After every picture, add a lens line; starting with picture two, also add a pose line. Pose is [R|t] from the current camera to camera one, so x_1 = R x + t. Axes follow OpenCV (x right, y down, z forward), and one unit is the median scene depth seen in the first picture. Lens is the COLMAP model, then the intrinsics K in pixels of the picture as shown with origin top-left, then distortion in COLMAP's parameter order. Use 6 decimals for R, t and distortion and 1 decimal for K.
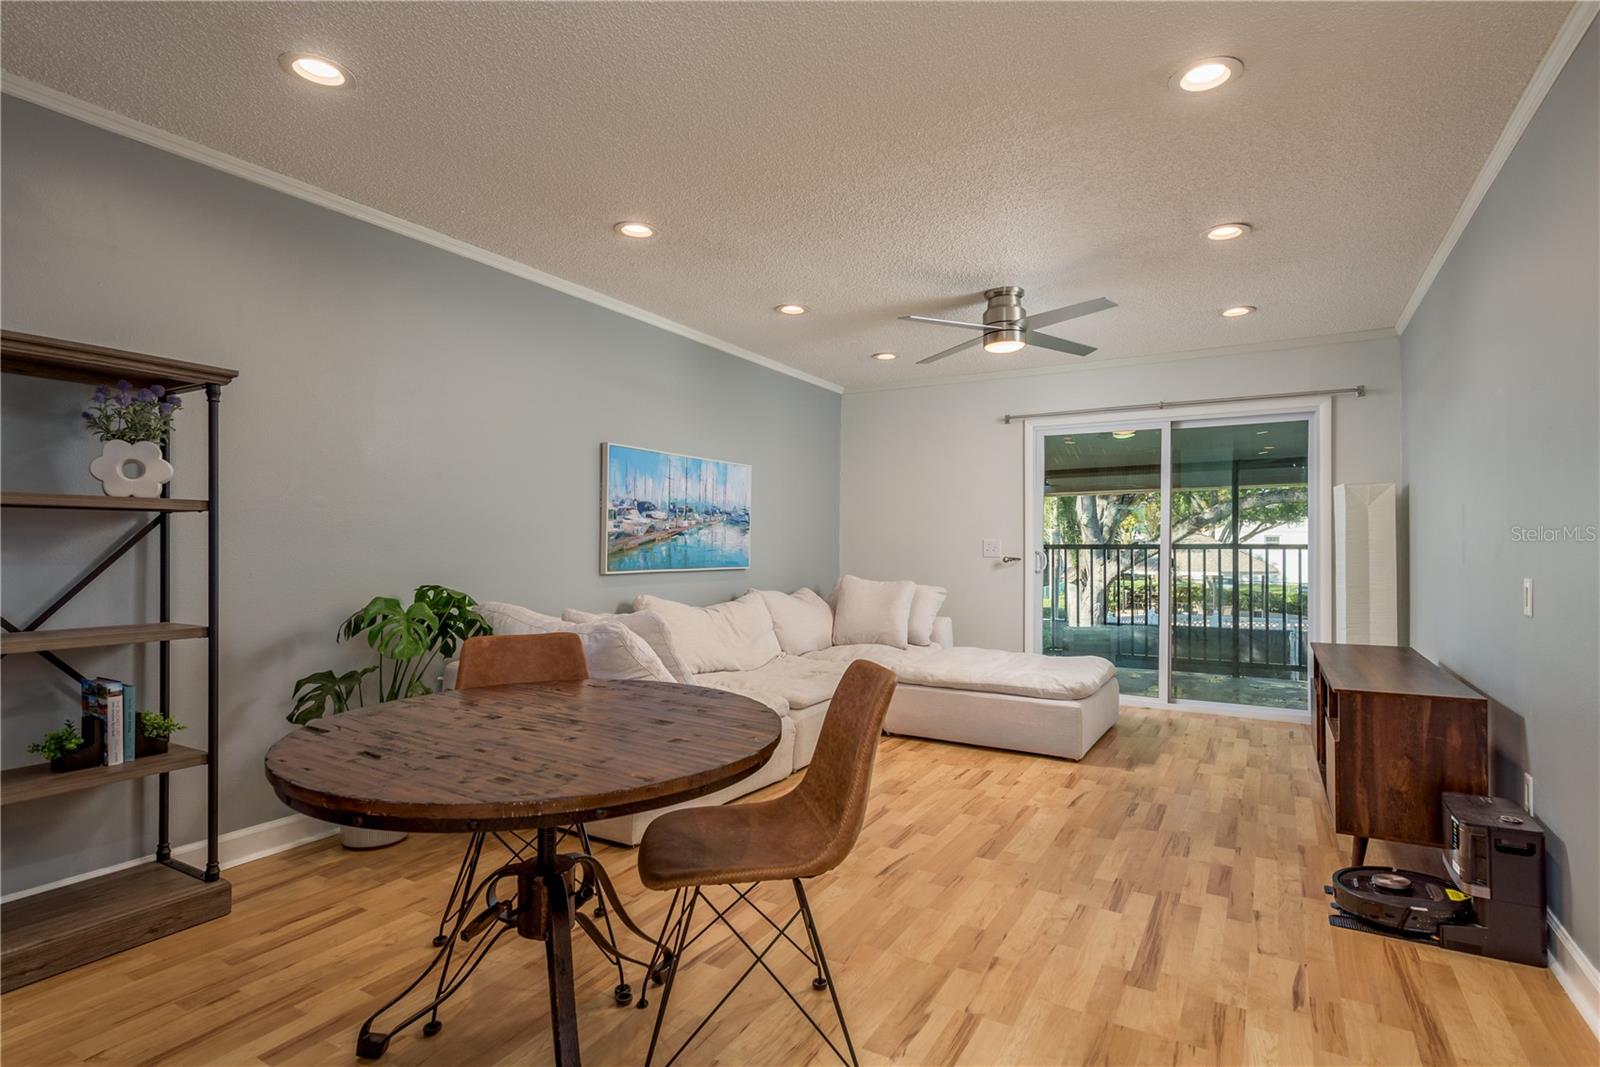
lens RADIAL K [[790.2, 0, 803.2], [0, 790.2, 535.0], [0, 0, 1]] dist [0.018215, 0.000286]
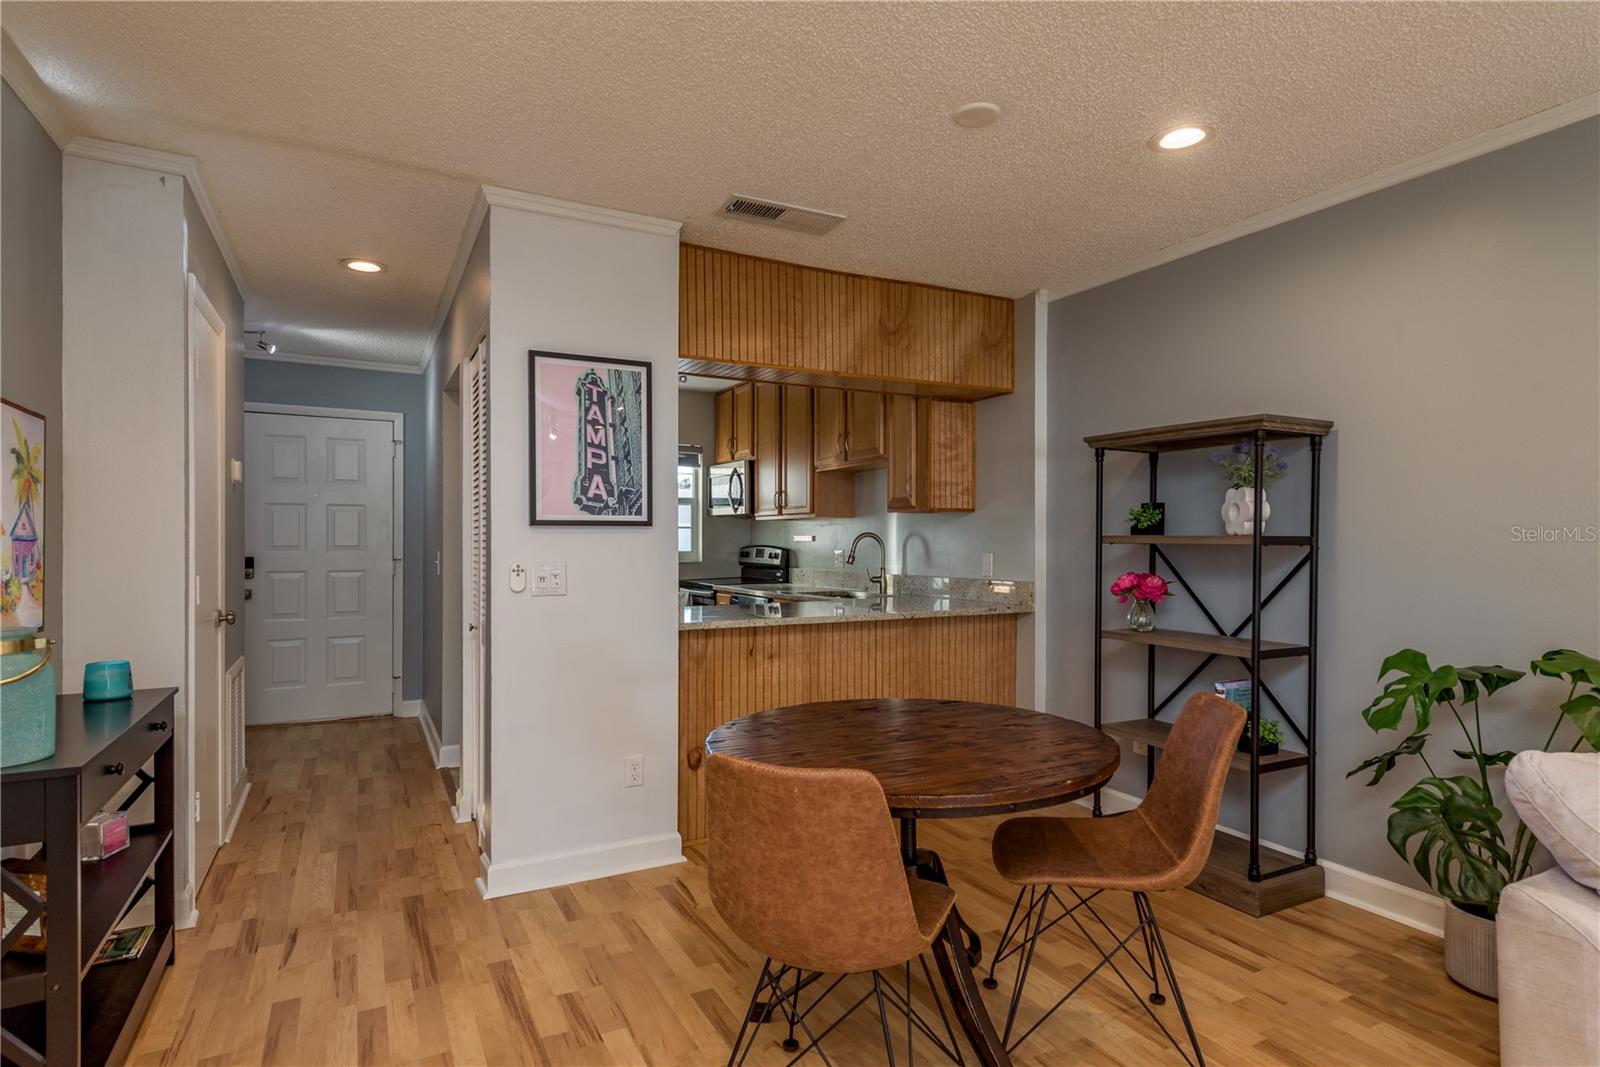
lens RADIAL K [[845.2, 0, 799.5], [0, 845.2, 538.8], [0, 0, 1]] dist [0.002083, -0.000046]
pose [[-0.523093, -0.006479, -0.852251, 0.302128], [0.001349, 0.999964, -0.008430, -0.015035], [0.852275, -0.005559, -0.523065, 0.559180]]
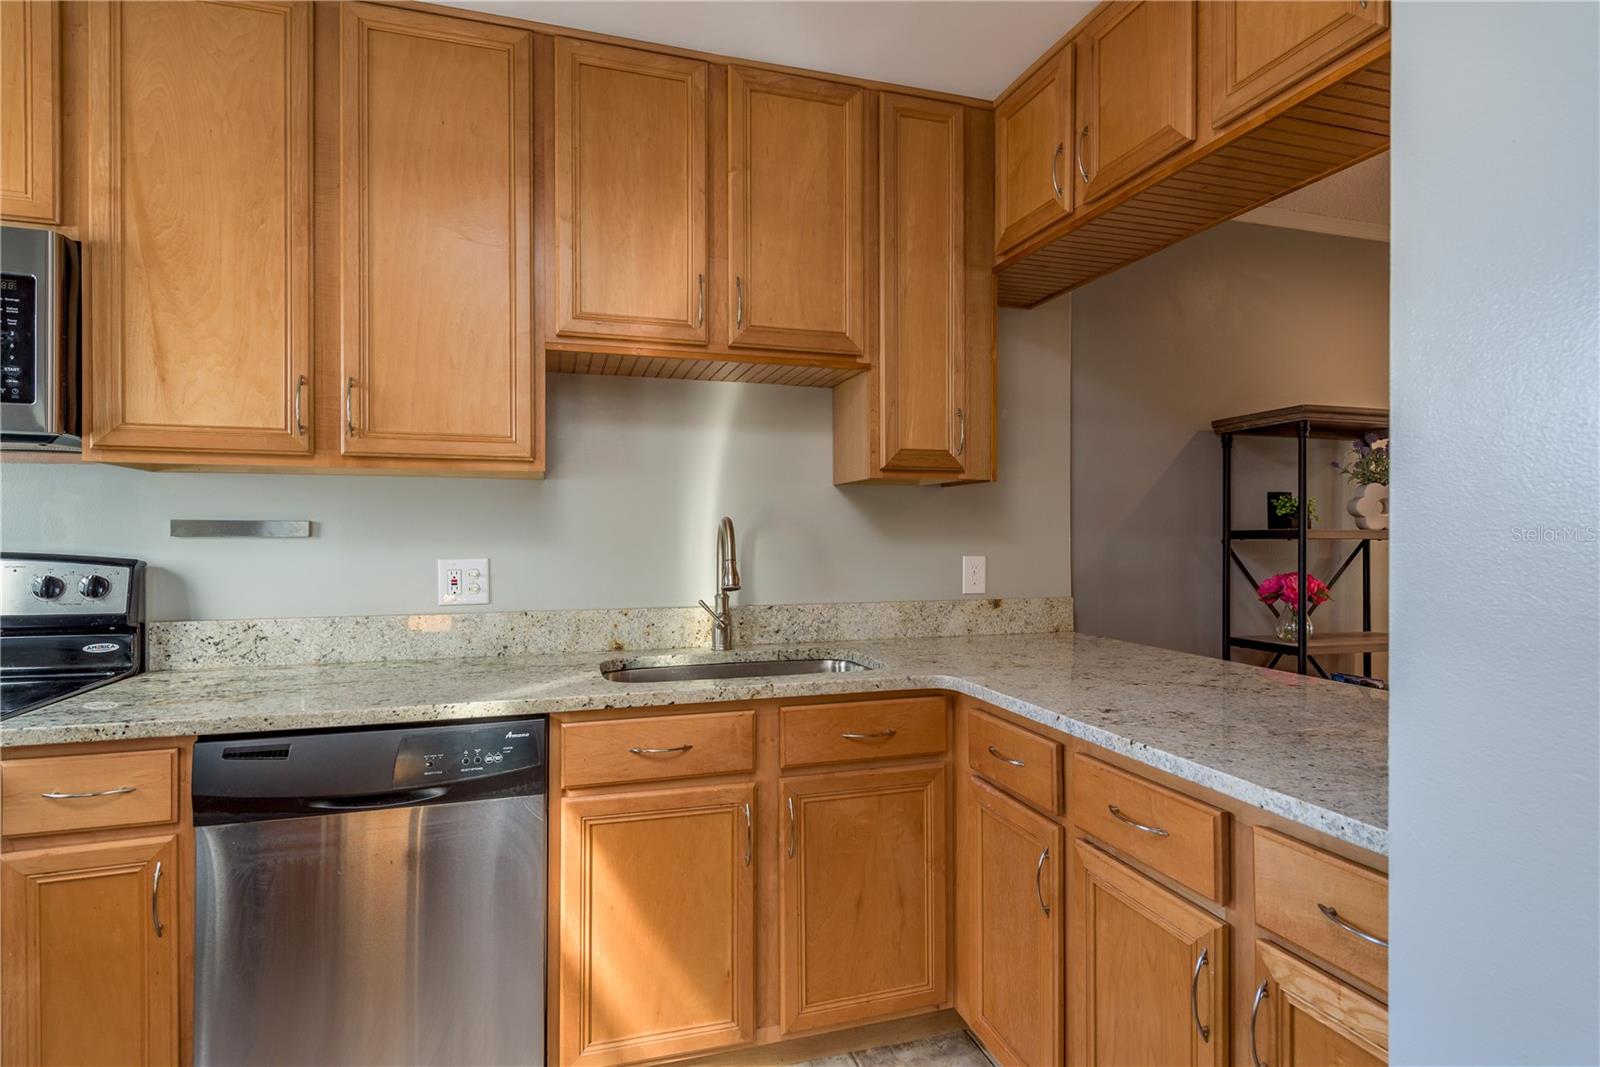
lens RADIAL K [[816.1, 0, 804.0], [0, 816.1, 536.0], [0, 0, 1]] dist [0.025537, -0.014638]
pose [[0.743496, -0.000694, -0.668740, -0.337895], [0.004598, 0.999981, 0.004074, -0.023498], [0.668724, -0.006104, 0.743486, -0.273026]]
